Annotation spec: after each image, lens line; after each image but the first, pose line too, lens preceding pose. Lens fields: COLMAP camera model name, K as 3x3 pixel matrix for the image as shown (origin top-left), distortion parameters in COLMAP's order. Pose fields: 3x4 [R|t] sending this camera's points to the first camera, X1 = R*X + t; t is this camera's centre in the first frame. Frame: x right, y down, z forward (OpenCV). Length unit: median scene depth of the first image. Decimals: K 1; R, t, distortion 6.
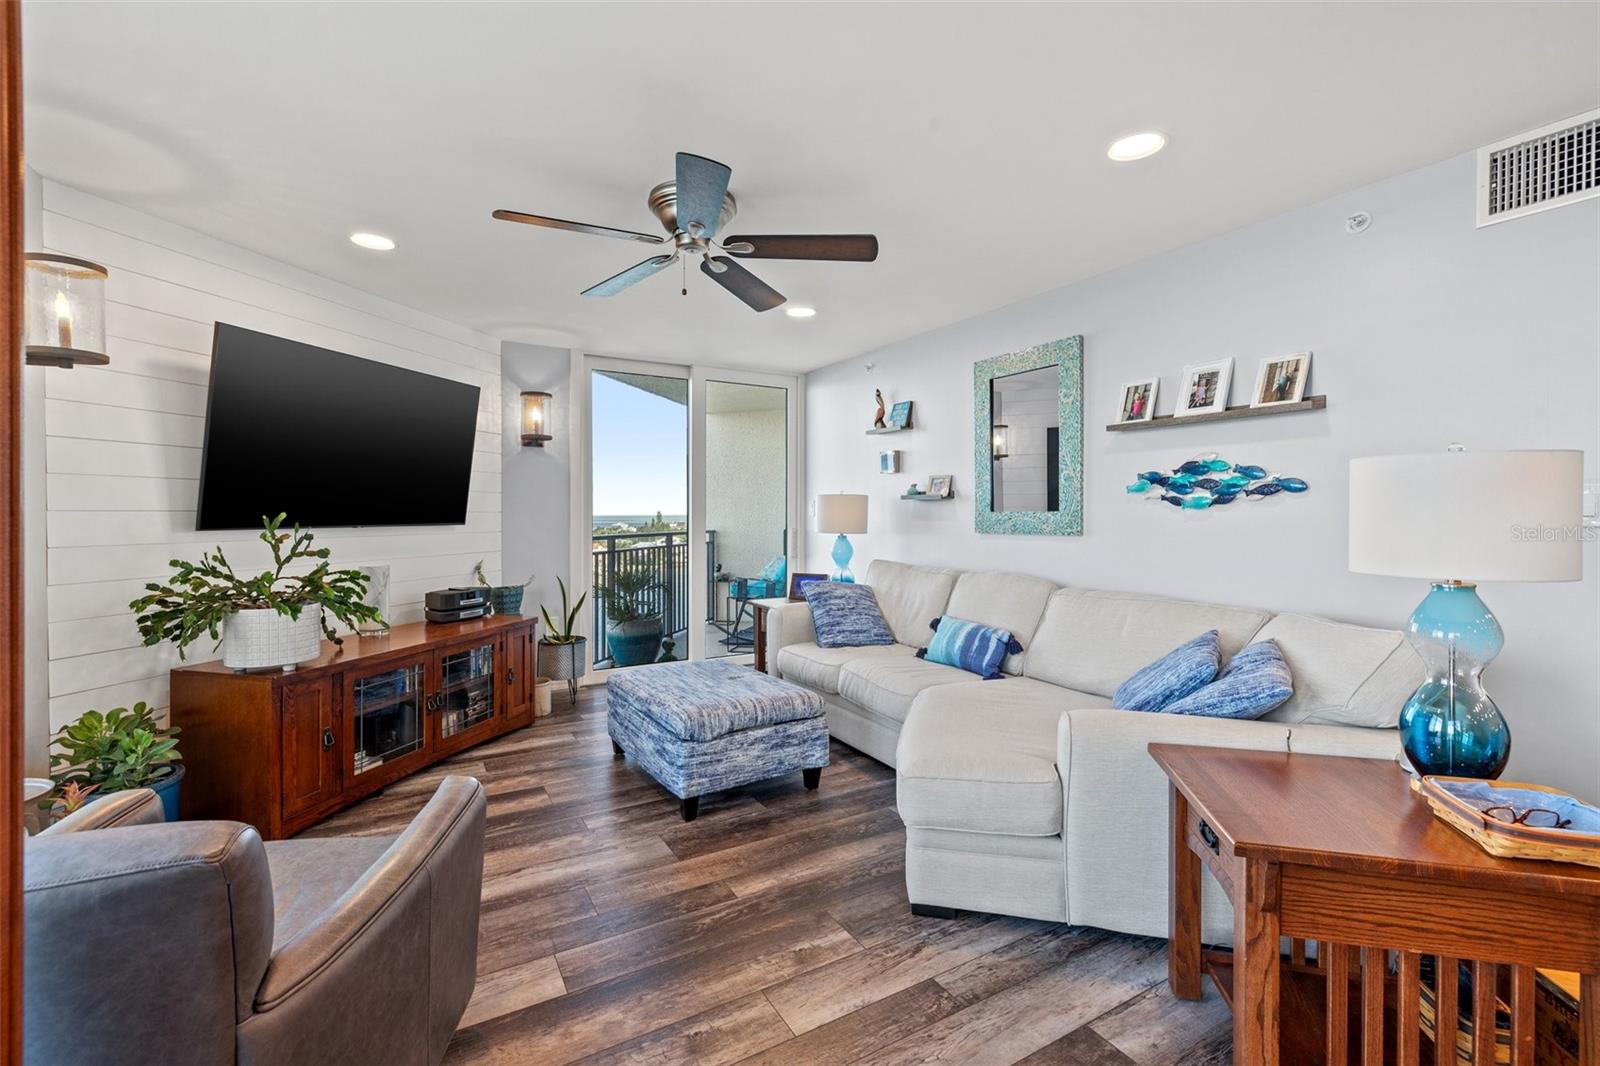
lens RADIAL K [[688.8, 0, 800.7], [0, 688.8, 523.2], [0, 0, 1]] dist [0.004276, 0.001161]
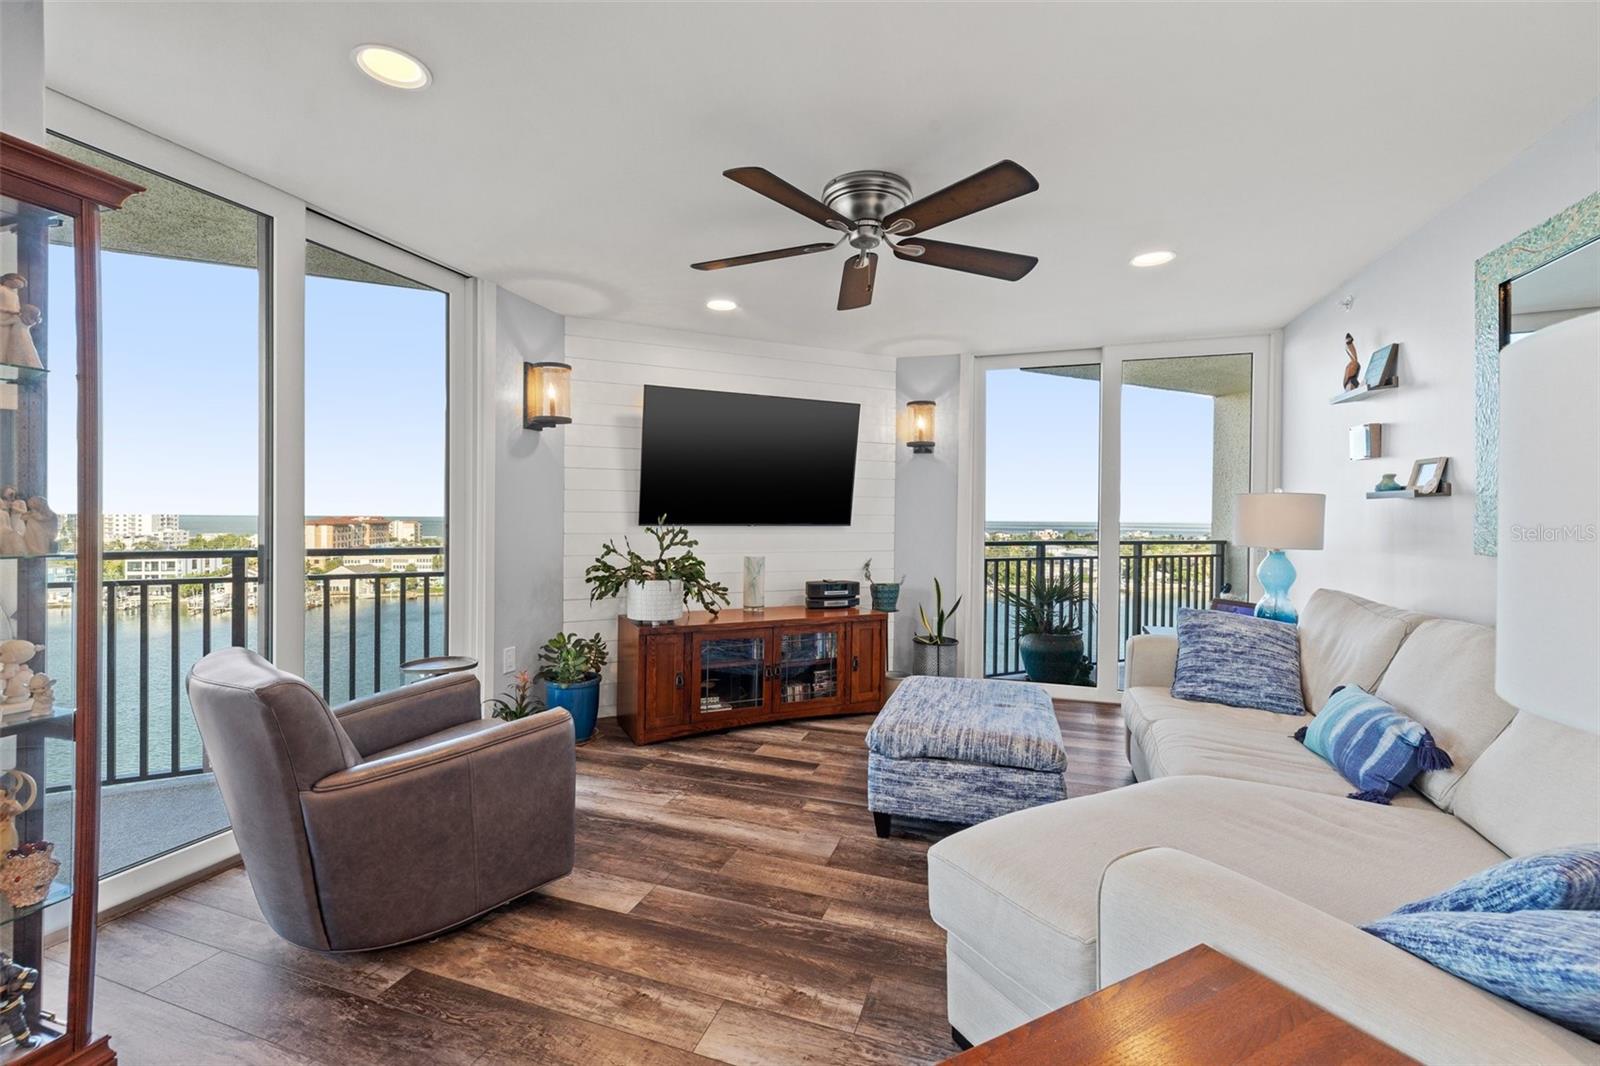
lens RADIAL K [[688.8, 0, 779.4], [0, 688.8, 520.7], [0, 0, 1]] dist [0.004276, 0.001161]
pose [[0.646109, 0.010592, -0.763171, 0.436821], [-0.019071, 0.999816, -0.002269, -0.002238], [0.763006, 0.016021, 0.646192, 0.246116]]
